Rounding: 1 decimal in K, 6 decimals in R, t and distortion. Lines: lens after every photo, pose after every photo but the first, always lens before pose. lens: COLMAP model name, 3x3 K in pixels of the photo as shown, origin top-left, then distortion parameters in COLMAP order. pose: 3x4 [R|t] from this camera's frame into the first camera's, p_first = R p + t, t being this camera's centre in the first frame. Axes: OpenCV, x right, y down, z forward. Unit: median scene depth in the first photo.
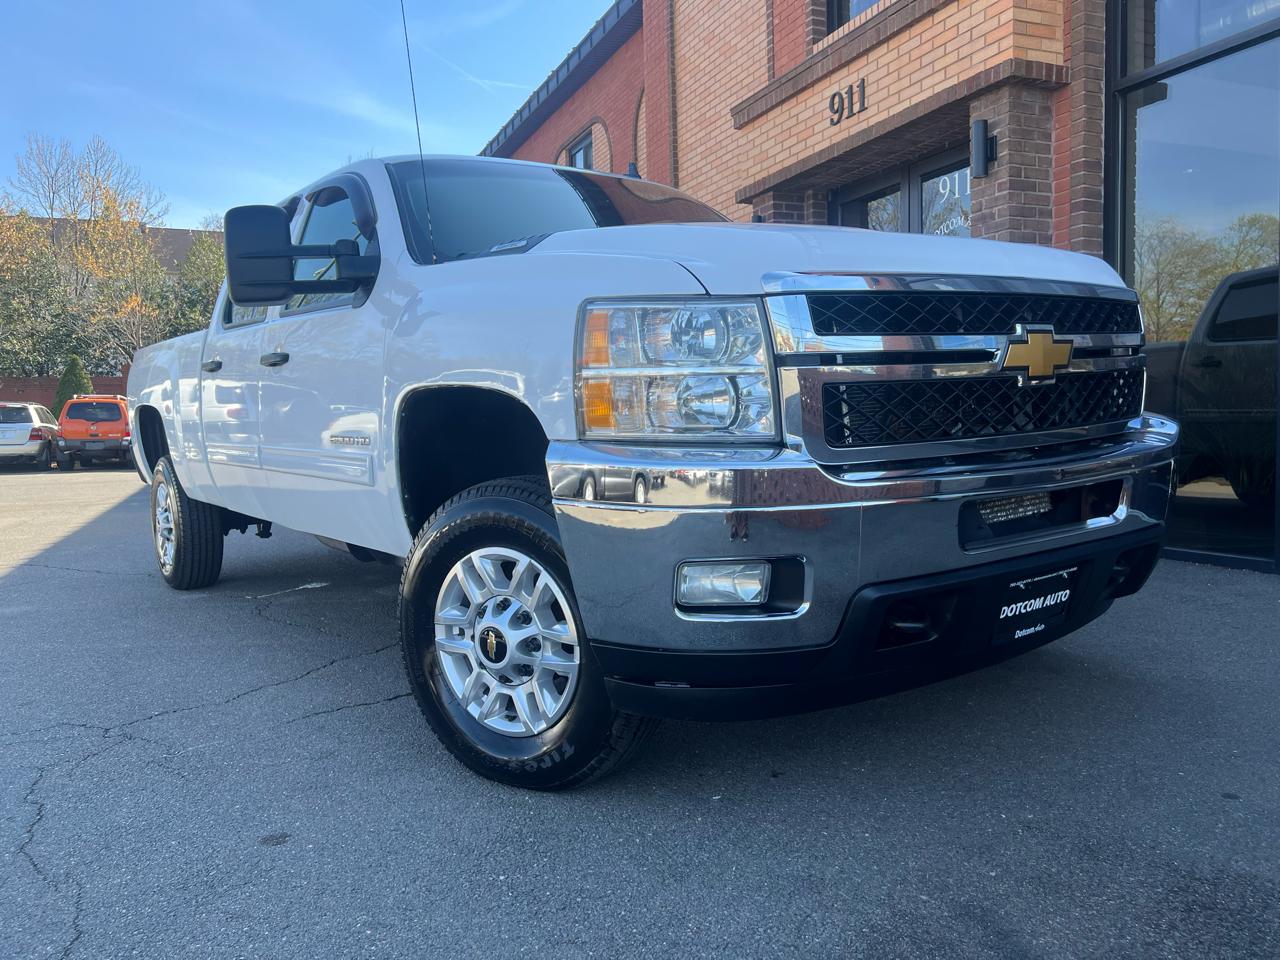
lens RADIAL K [[955.9, 0, 639.1], [0, 955.9, 475.4], [0, 0, 1]] dist [0.045612, -0.047479]
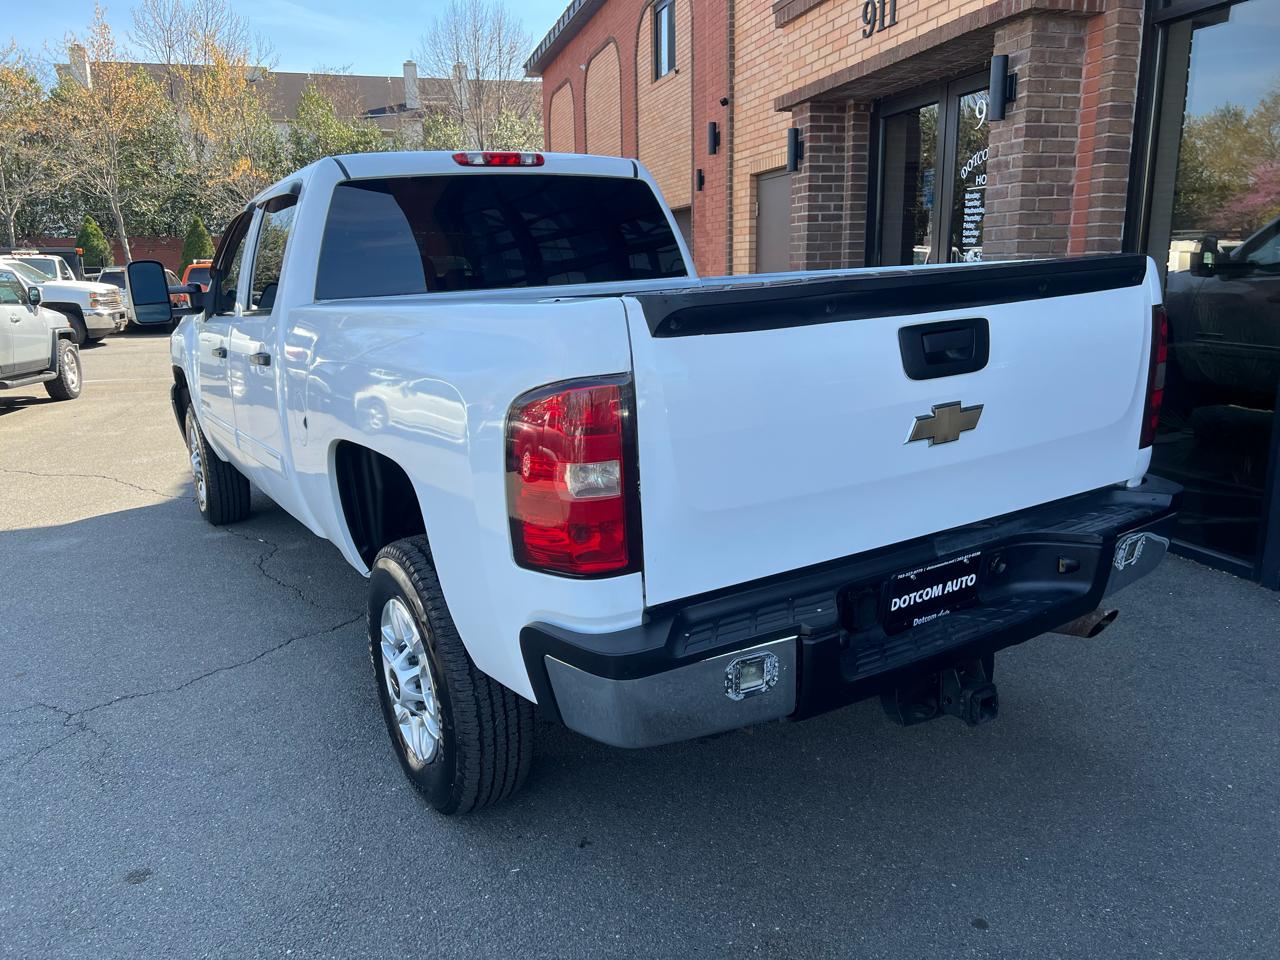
lens RADIAL K [[951.9, 0, 636.9], [0, 951.9, 482.5], [0, 0, 1]] dist [0.053538, -0.053965]
pose [[0.991469, 0.034379, -0.125726, 0.139250], [-0.012923, 0.985764, 0.167635, -0.116979], [0.129700, -0.164580, 0.977799, 0.008116]]
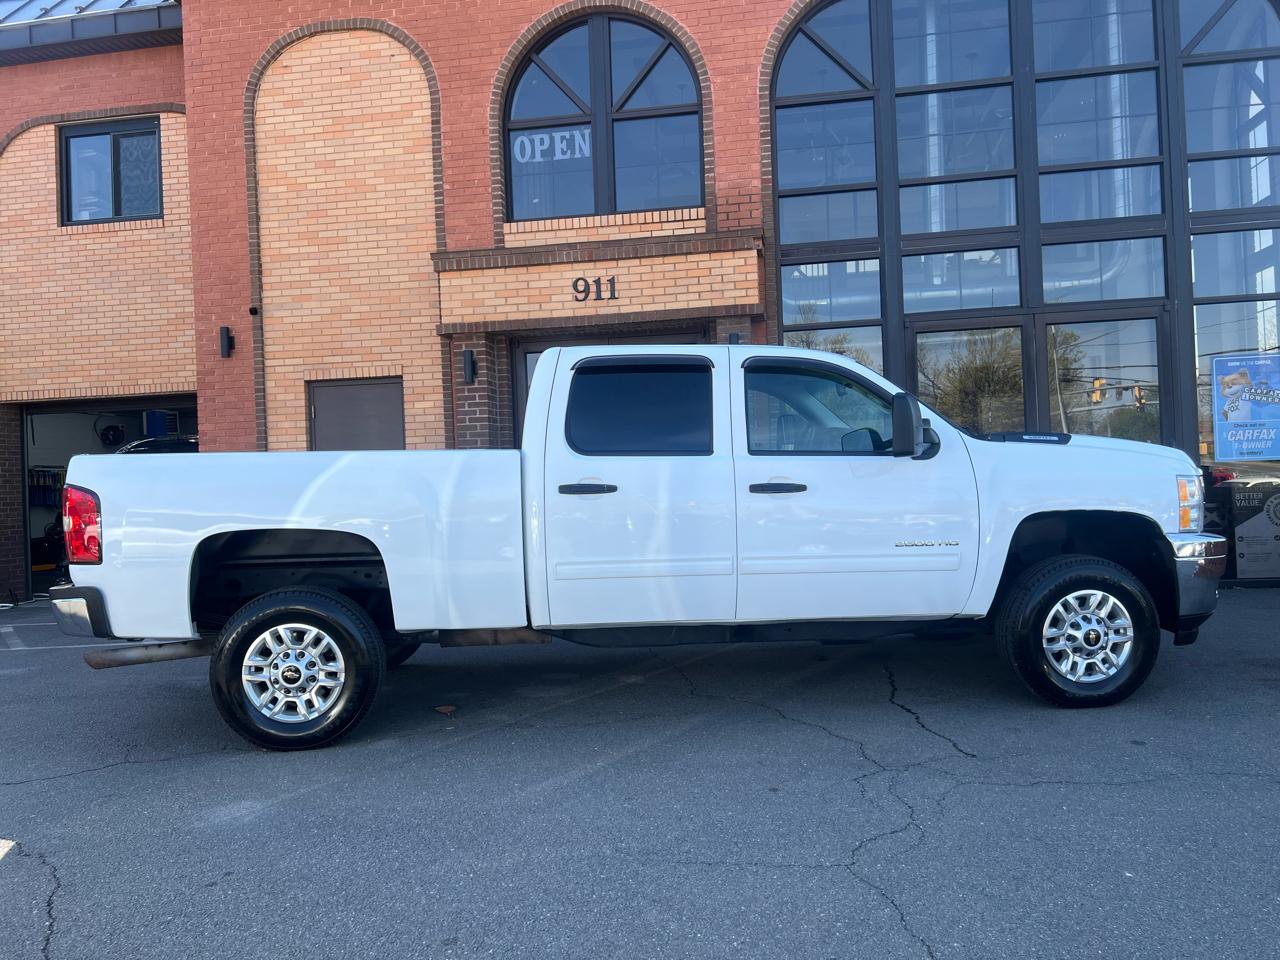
lens RADIAL K [[954.8, 0, 637.2], [0, 954.8, 480.7], [0, 0, 1]] dist [0.049724, -0.052652]
pose [[0.531305, 0.002301, 0.847177, -1.048082], [0.072136, 0.996242, -0.047946, -0.056744], [-0.844104, 0.086586, 0.529142, 0.304433]]
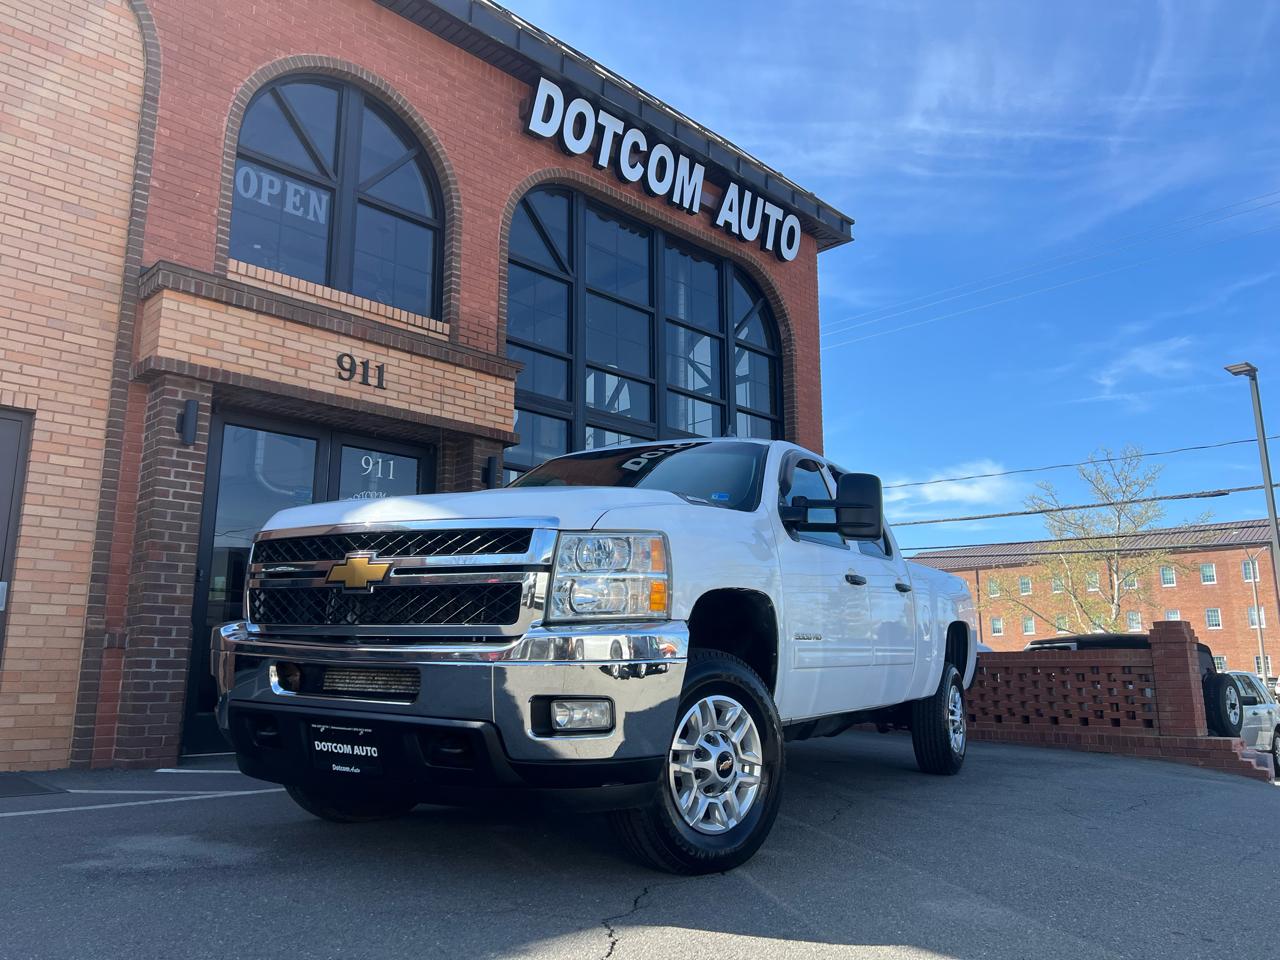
lens RADIAL K [[951.9, 0, 636.9], [0, 951.9, 482.5], [0, 0, 1]] dist [0.053538, -0.053965]
pose [[-0.360244, 0.210283, 0.908848, -1.081089], [0.061709, 0.977500, -0.201707, -0.003698], [-0.930815, -0.016579, -0.365115, 1.301991]]
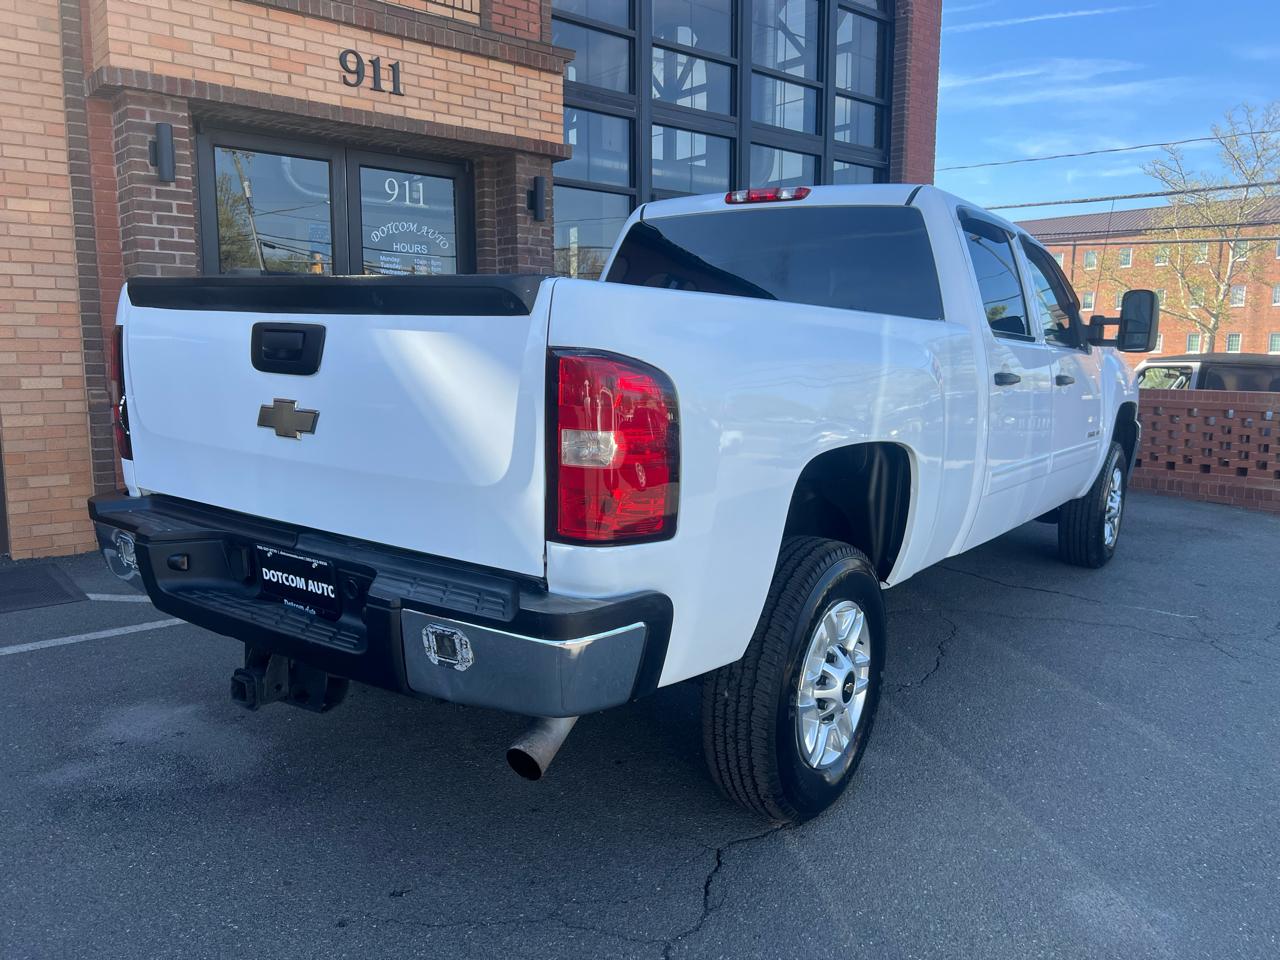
lens RADIAL K [[959.9, 0, 650.1], [0, 959.9, 467.8], [0, 0, 1]] dist [0.045847, -0.051806]
pose [[-0.303498, -0.098153, 0.947763, -0.925276], [0.055553, 0.991165, 0.120437, -0.124612], [-0.951211, 0.089203, -0.295364, 1.236529]]
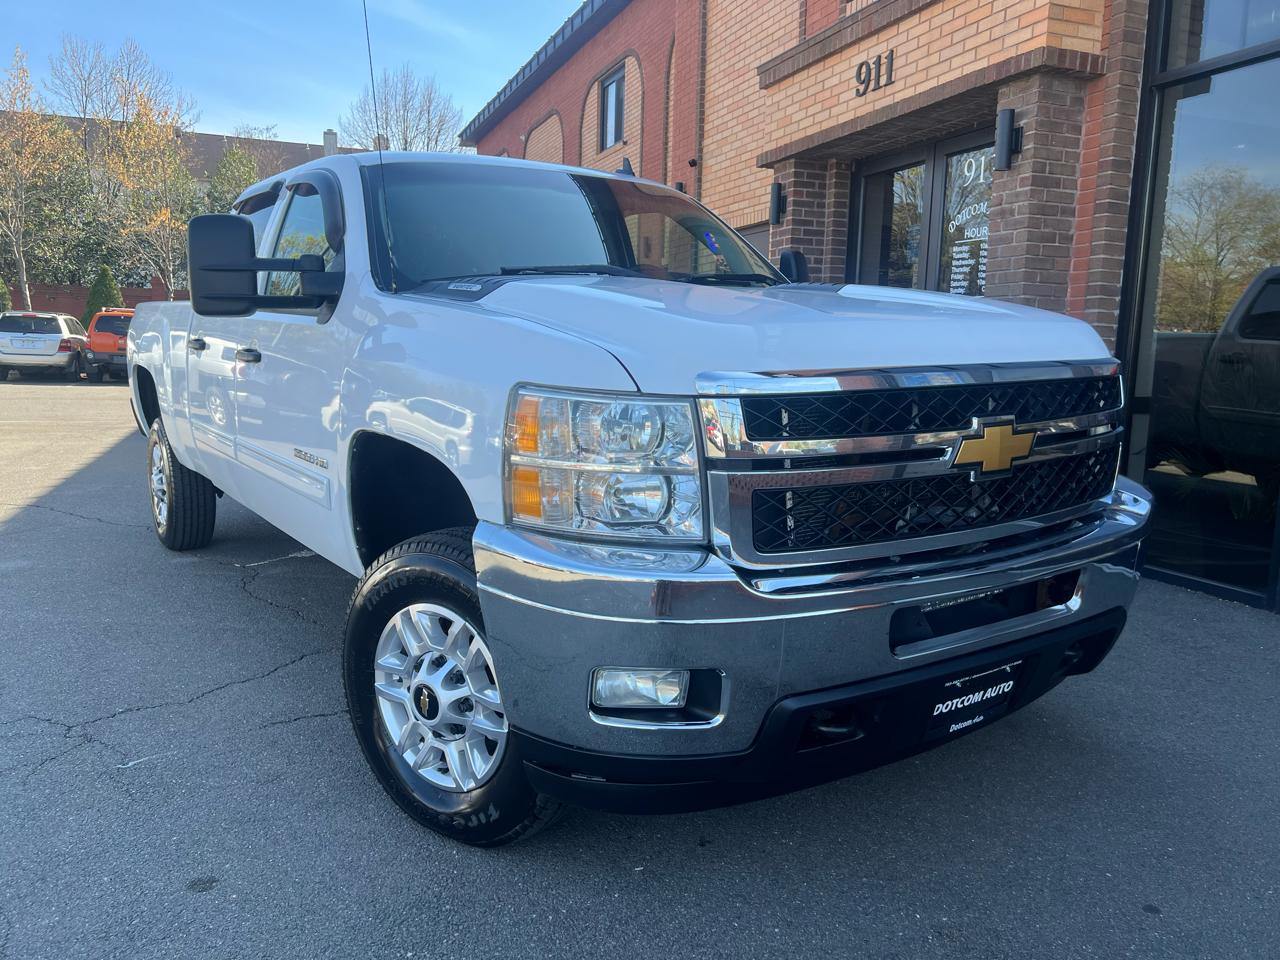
lens RADIAL K [[954.8, 0, 637.2], [0, 954.8, 480.7], [0, 0, 1]] dist [0.049724, -0.052652]
pose [[0.998216, 0.052694, -0.028080, 0.035070], [-0.050253, 0.995405, 0.081513, -0.061396], [0.032246, -0.079957, 0.996277, 0.012730]]
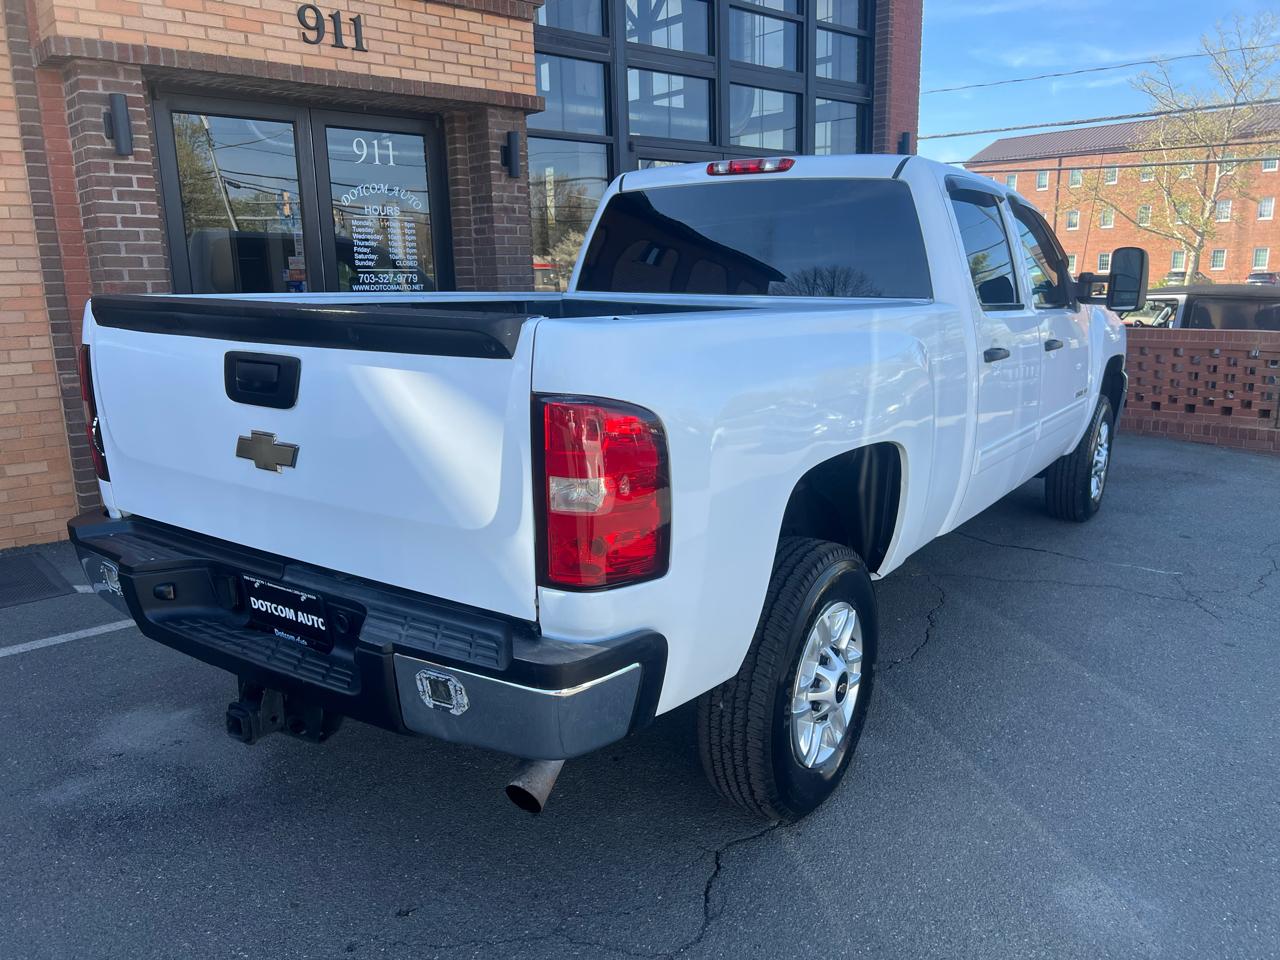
lens RADIAL K [[960.9, 0, 649.2], [0, 960.9, 477.9], [0, 0, 1]] dist [0.044283, -0.050939]
pose [[-0.320610, -0.165513, 0.932639, -0.913922], [0.081683, 0.976116, 0.201308, -0.162451], [-0.943683, 0.140722, -0.299433, 1.231803]]
